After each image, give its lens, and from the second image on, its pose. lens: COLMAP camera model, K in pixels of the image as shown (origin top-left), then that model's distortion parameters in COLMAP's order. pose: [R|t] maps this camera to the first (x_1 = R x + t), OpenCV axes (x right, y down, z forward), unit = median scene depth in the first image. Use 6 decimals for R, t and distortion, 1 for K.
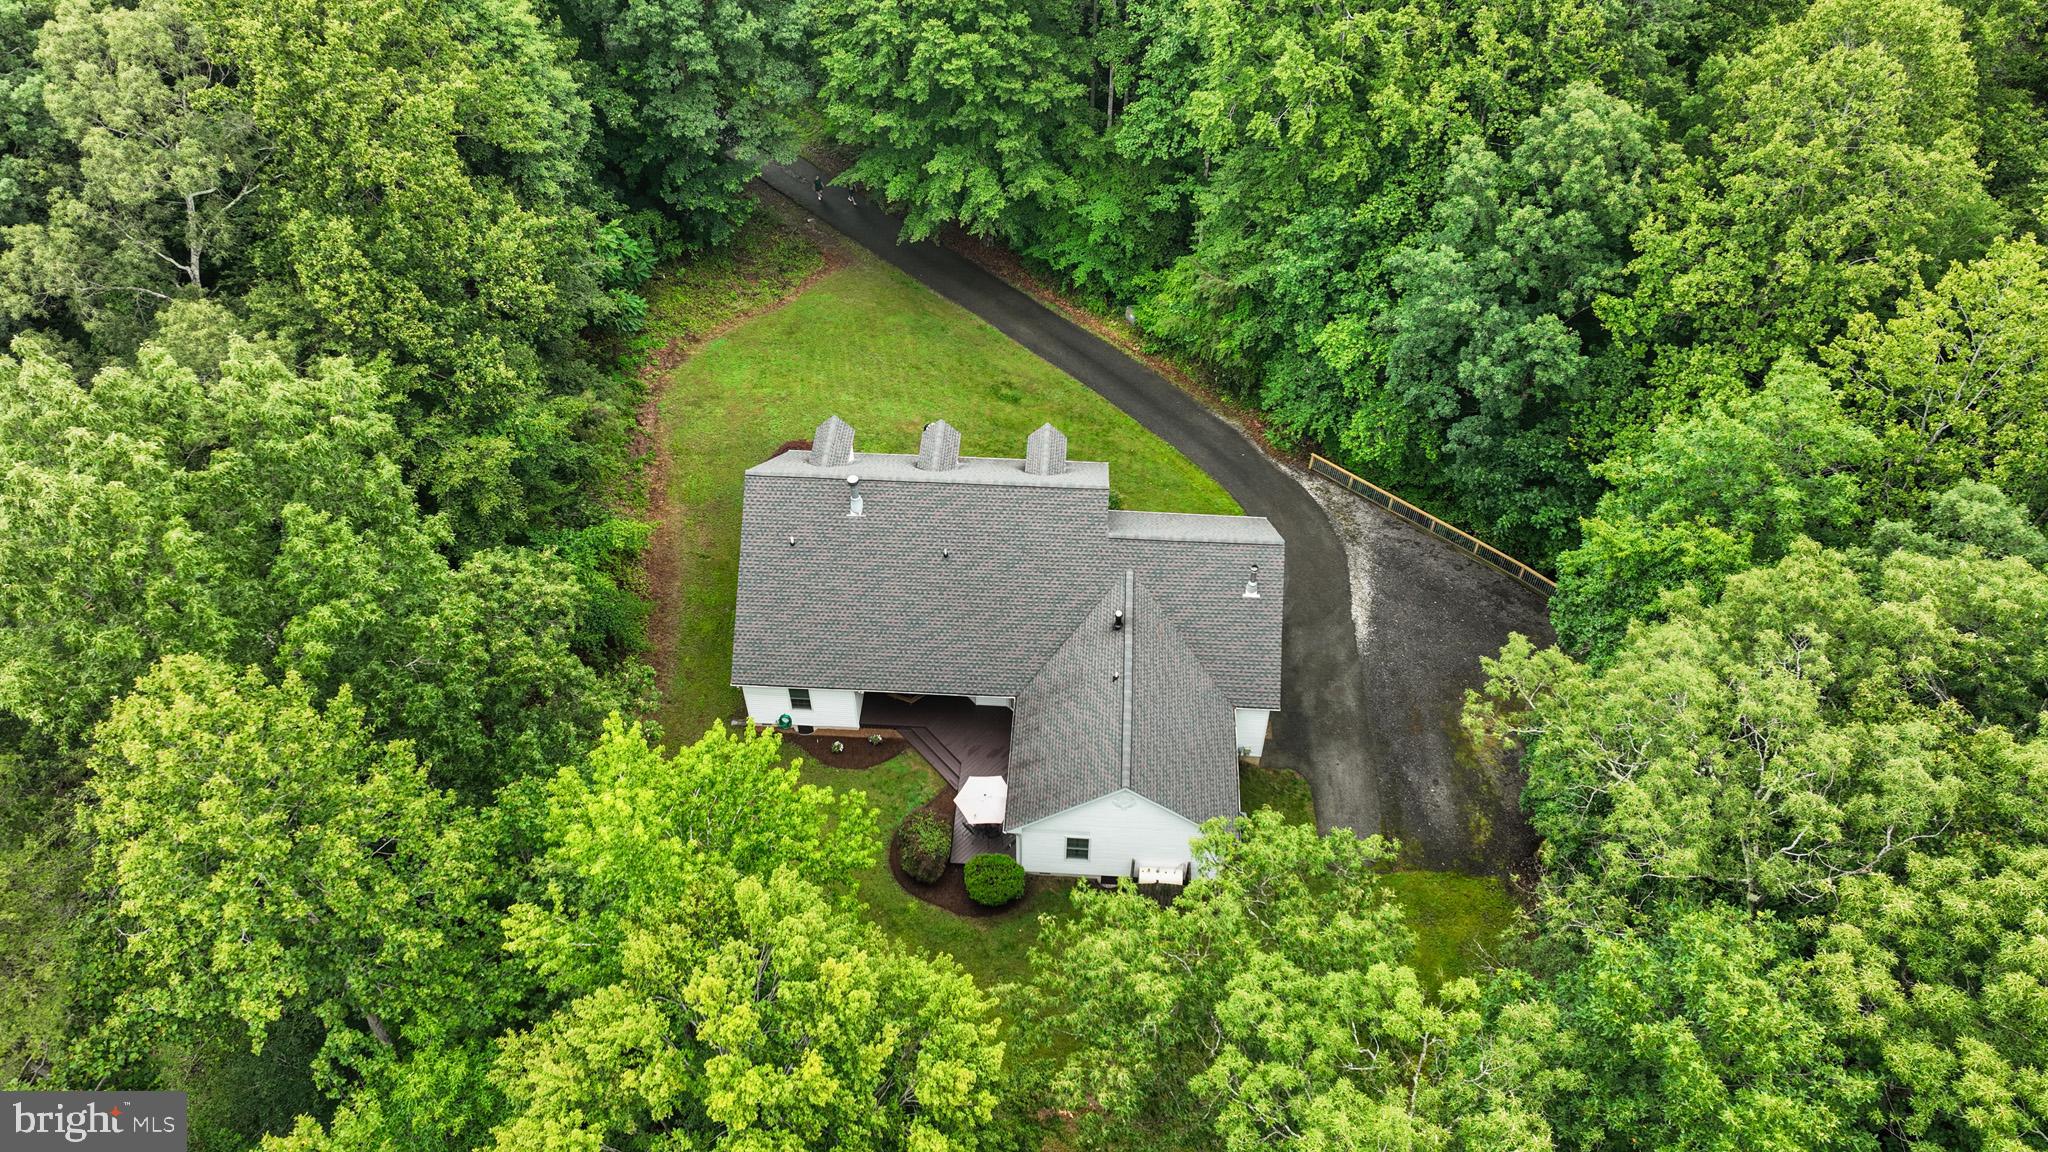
lens RADIAL K [[1475.0, 0, 1042.7], [0, 1475.0, 574.0], [0, 0, 1]] dist [0.002673, 0.008624]
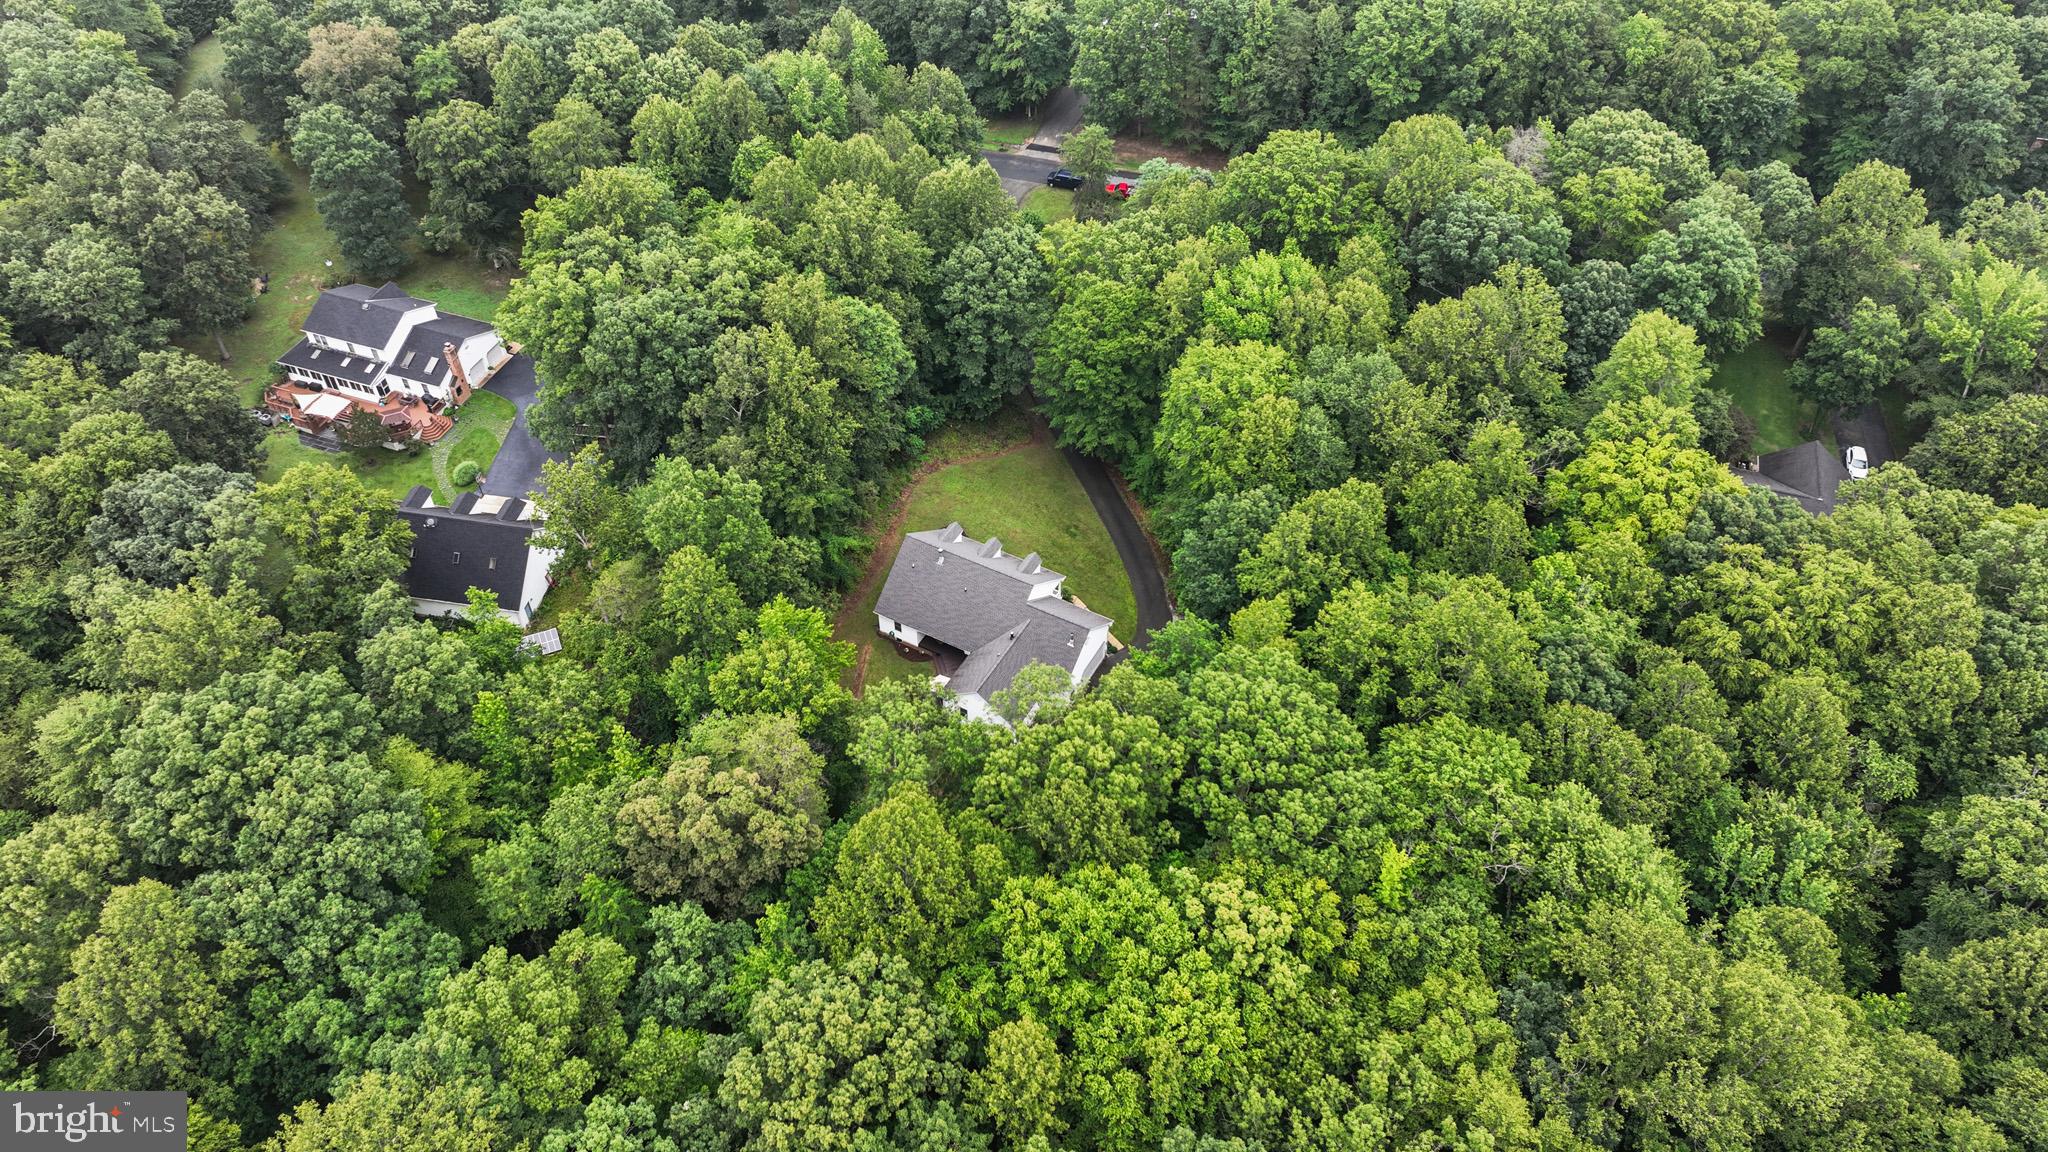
lens RADIAL K [[1475.0, 0, 1042.7], [0, 1475.0, 574.0], [0, 0, 1]] dist [0.002673, 0.008624]
pose [[0.900918, 0.308487, -0.305259, 0.638499], [-0.316896, 0.948183, 0.022948, -0.108885], [0.296520, 0.076061, 0.951993, -1.058402]]
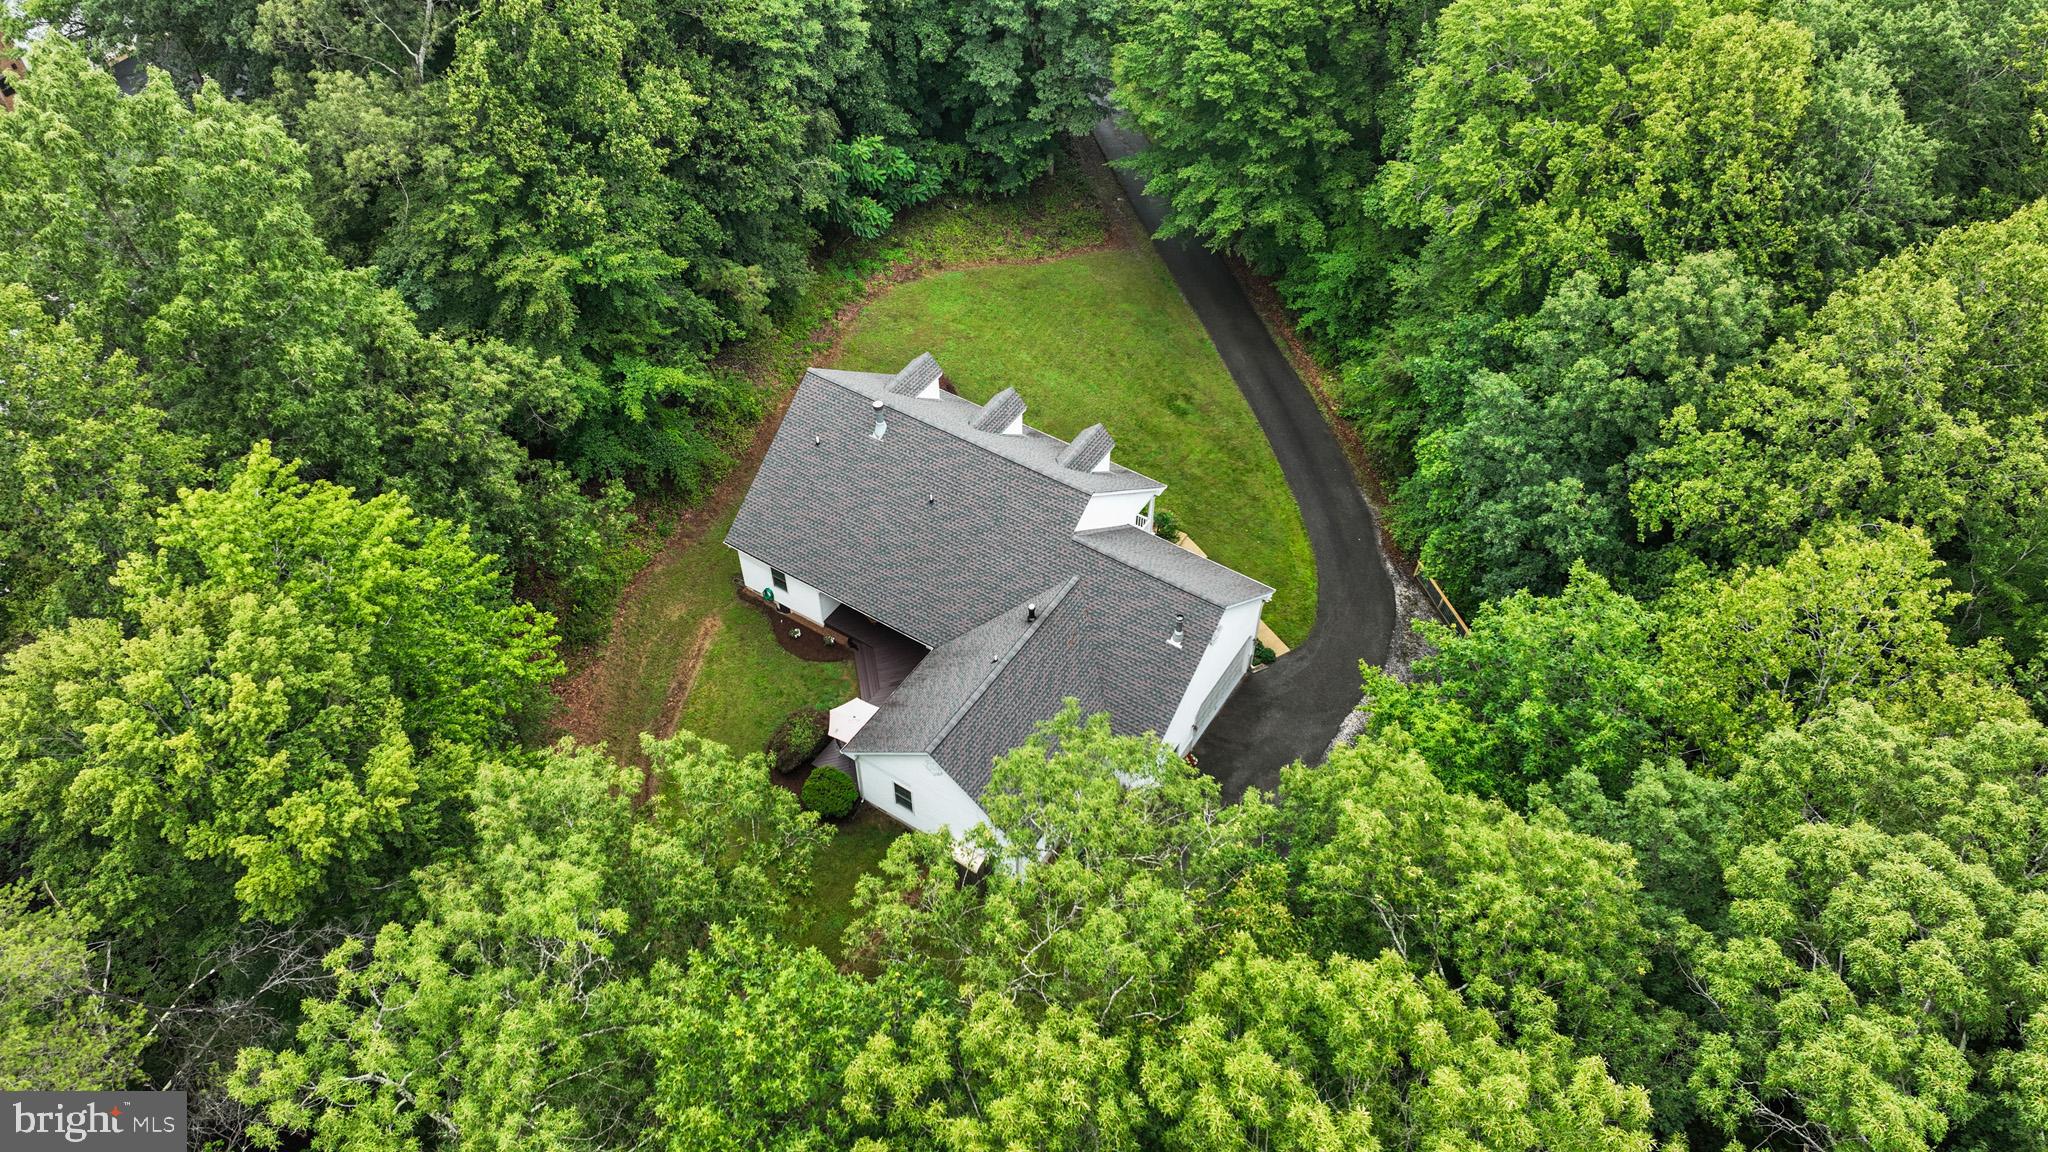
lens RADIAL K [[1475.0, 0, 1042.7], [0, 1475.0, 574.0], [0, 0, 1]] dist [0.002673, 0.008624]
pose [[0.868251, 0.359117, -0.342310, 0.307112], [-0.361503, 0.930487, 0.059241, -0.044222], [0.339789, 0.072309, 0.937718, 0.029540]]
